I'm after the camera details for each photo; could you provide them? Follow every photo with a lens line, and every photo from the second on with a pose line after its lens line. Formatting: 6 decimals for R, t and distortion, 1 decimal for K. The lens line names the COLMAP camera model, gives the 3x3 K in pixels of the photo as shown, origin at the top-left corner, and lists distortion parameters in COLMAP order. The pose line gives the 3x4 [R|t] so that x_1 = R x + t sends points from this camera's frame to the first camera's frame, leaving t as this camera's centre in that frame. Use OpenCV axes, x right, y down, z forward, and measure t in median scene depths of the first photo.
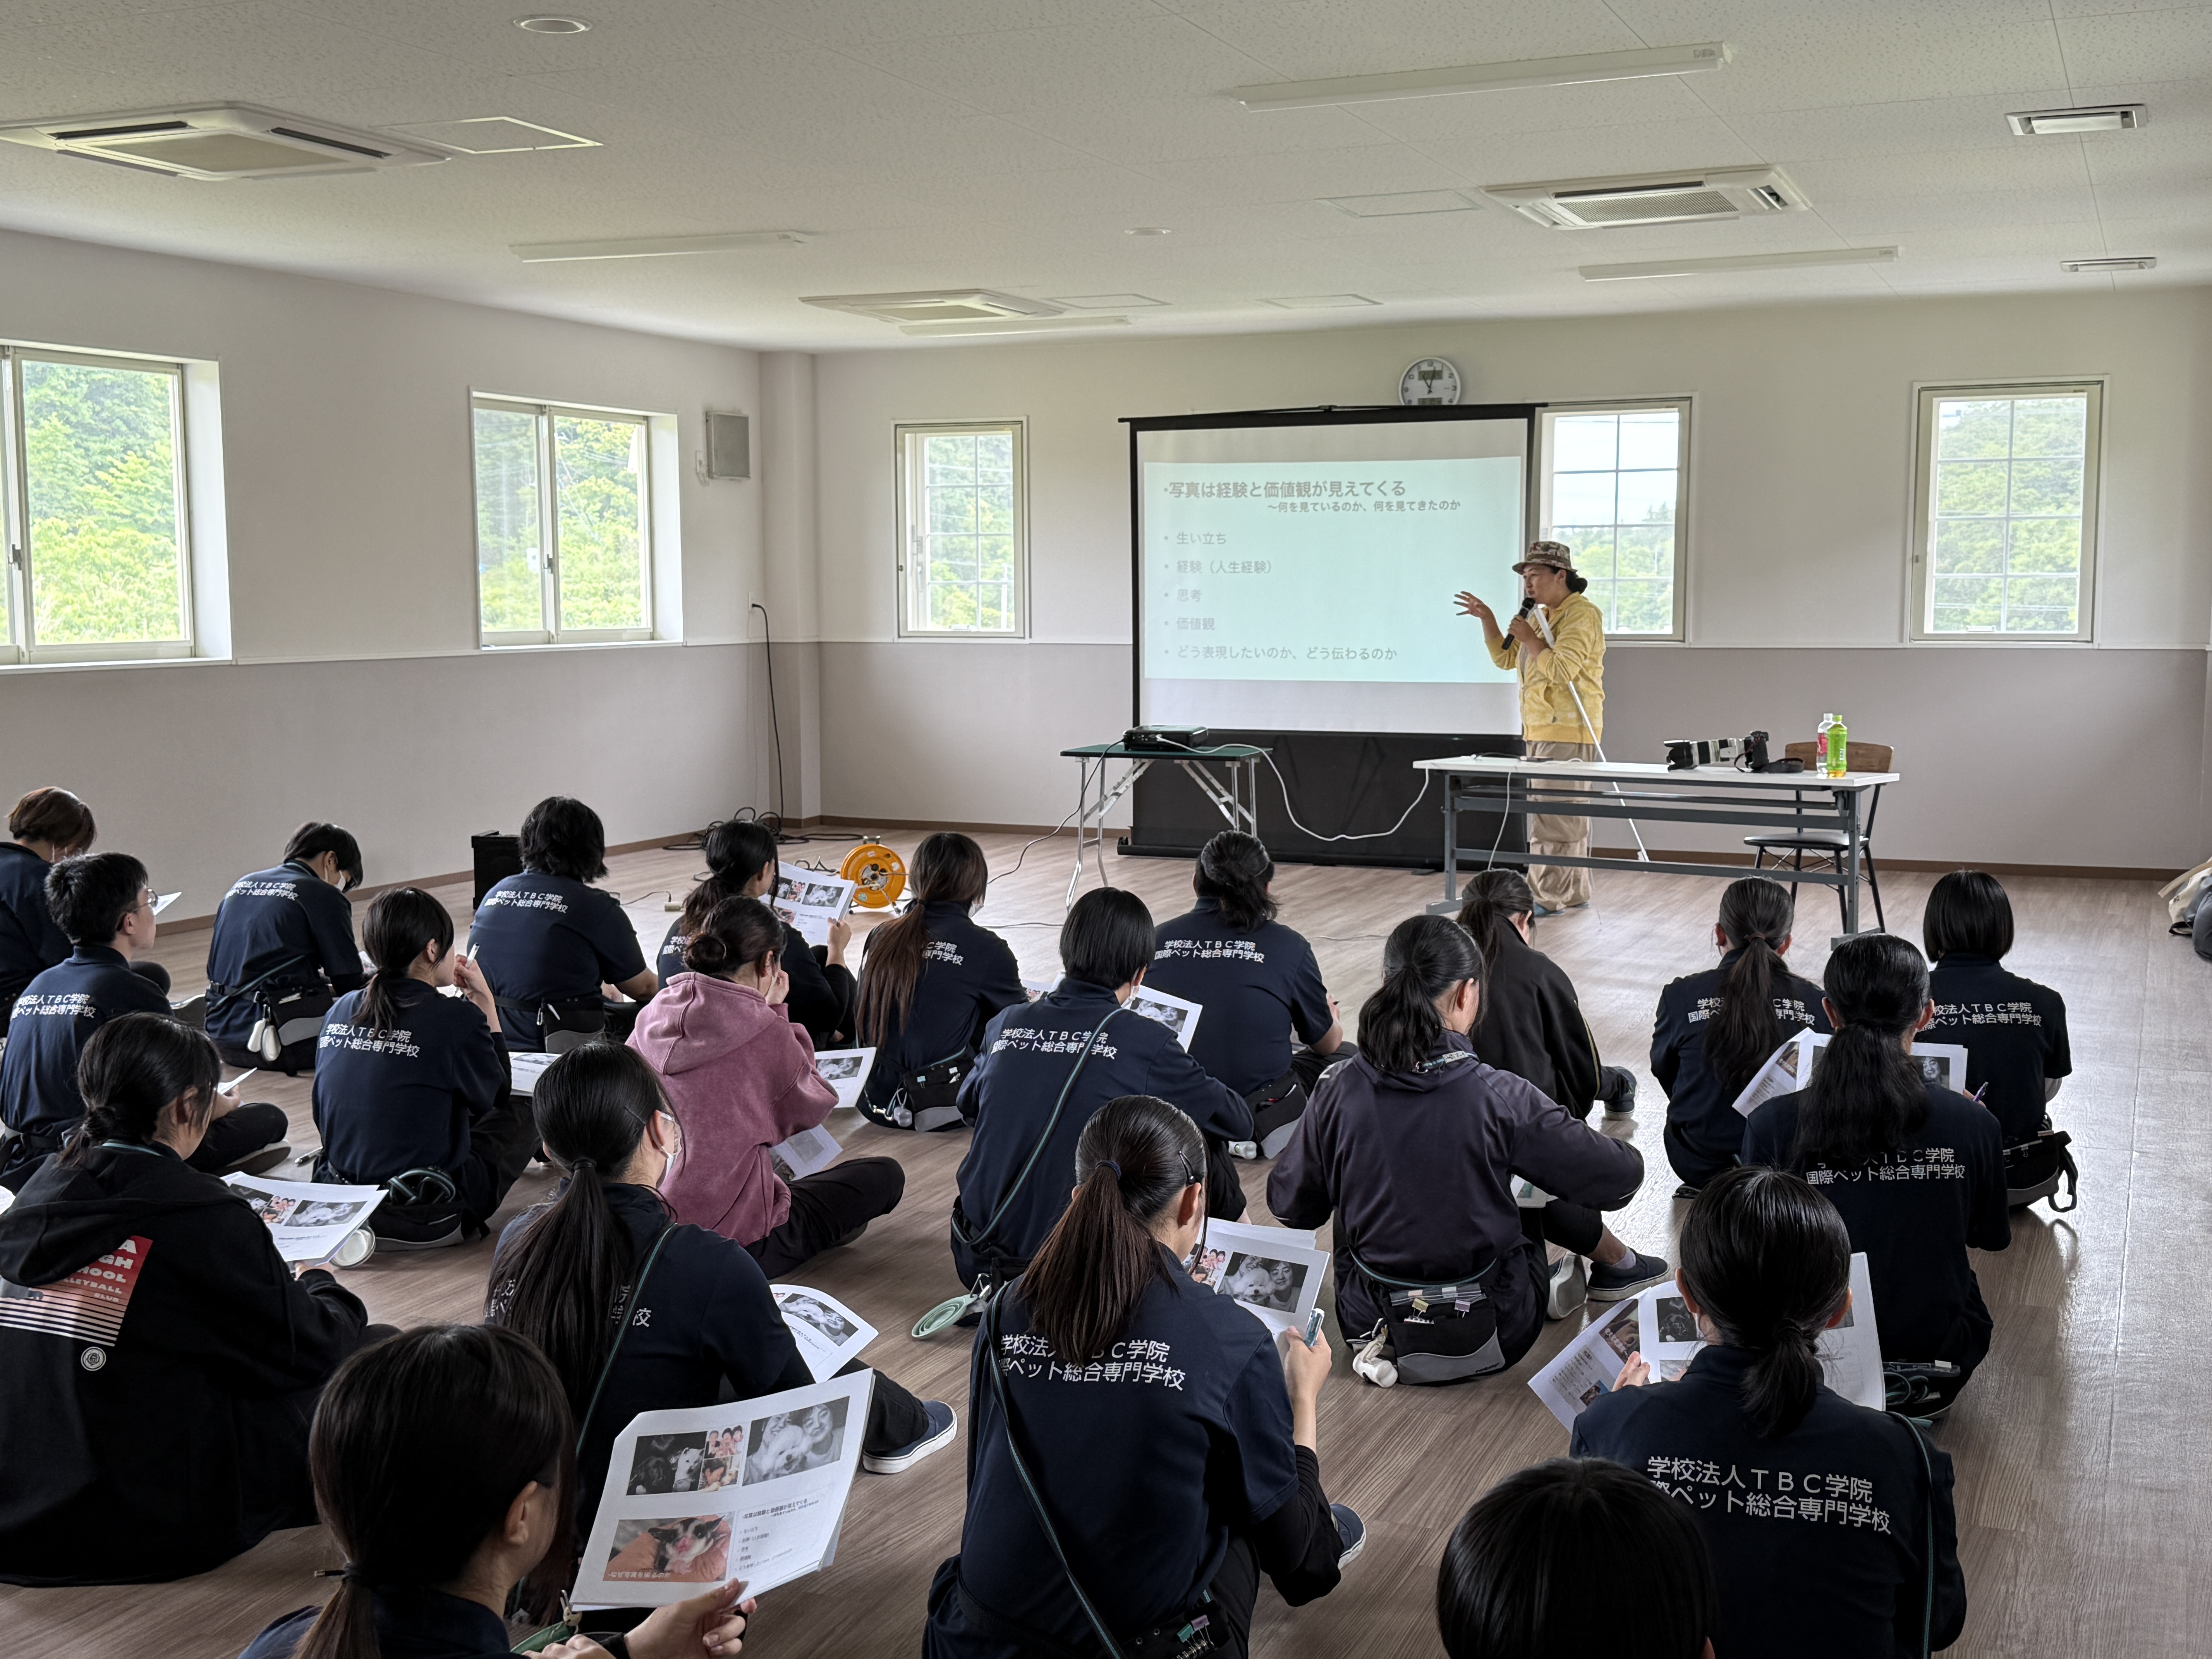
lens RADIAL K [[2407.5, 0, 1103.2], [0, 2407.5, 831.2], [0, 0, 1]] dist [0.011416, 0.000929]
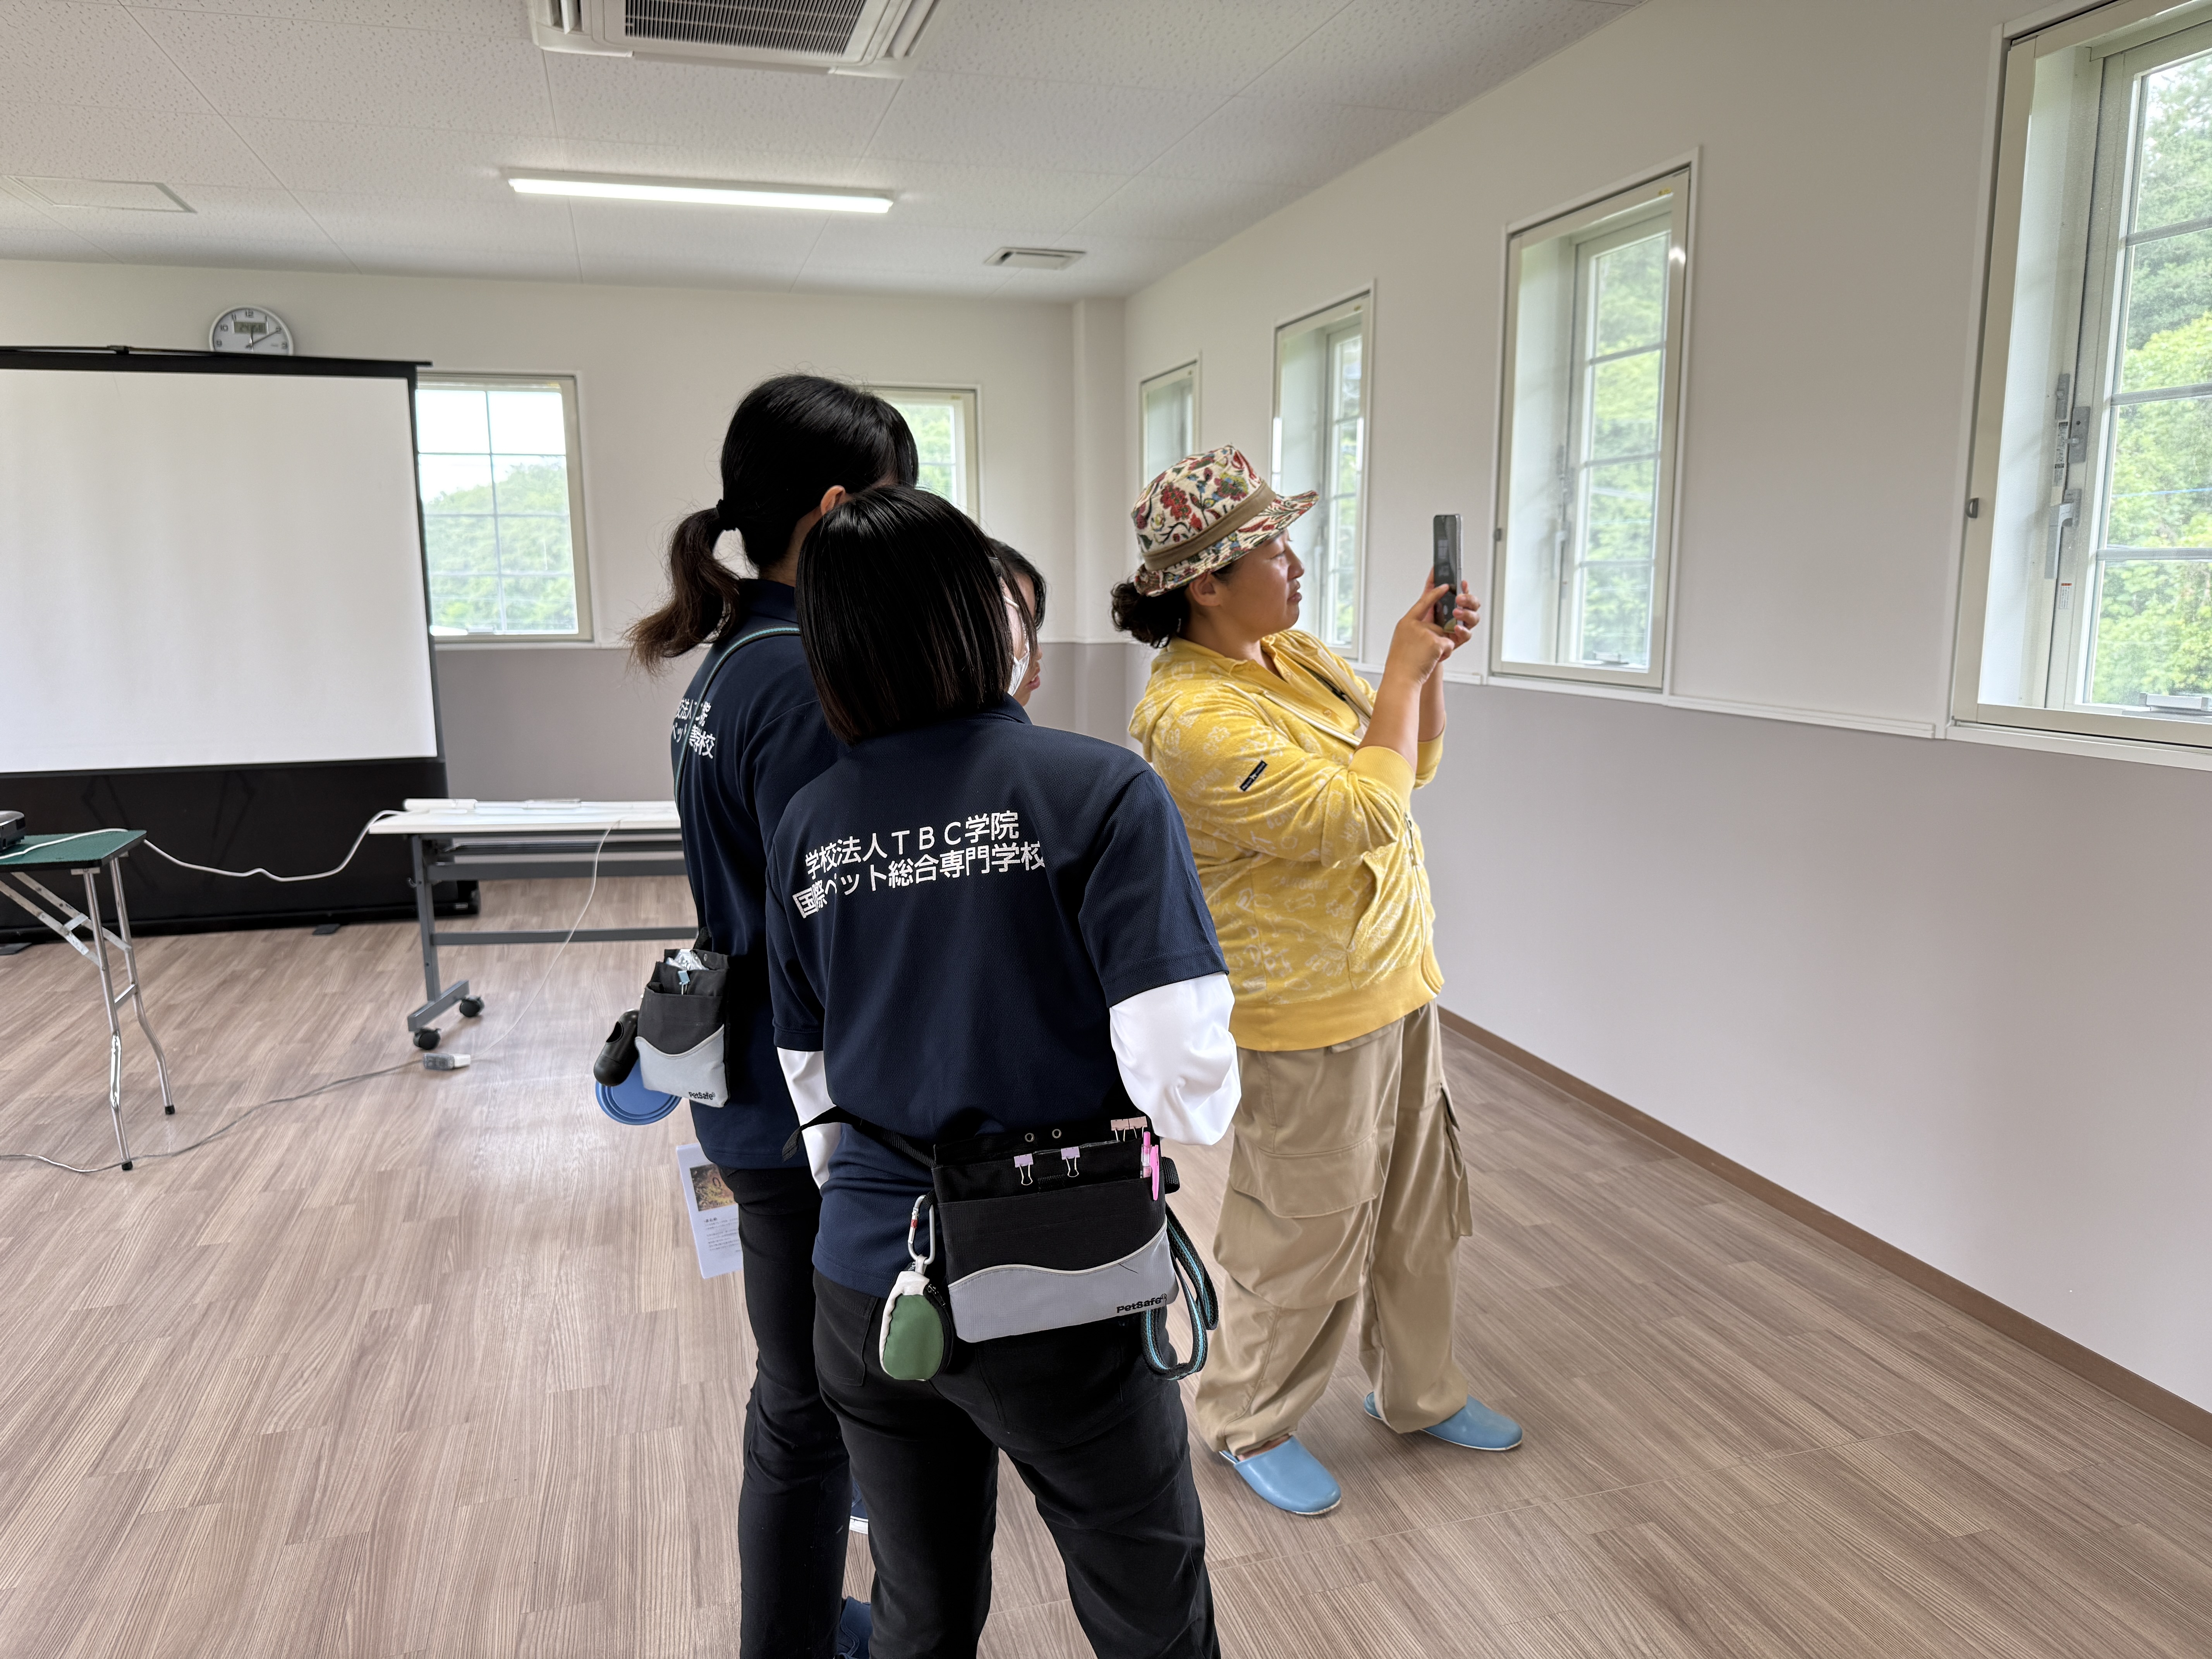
lens RADIAL K [[1547.9, 0, 1105.3], [0, 1547.9, 861.2], [0, 0, 1]] dist [0.003189, -0.002132]
pose [[0.766251, -0.117418, 0.631722, 0.002576], [0.070720, 0.992600, 0.098714, -0.041459], [-0.638638, -0.030964, 0.768884, 0.424904]]
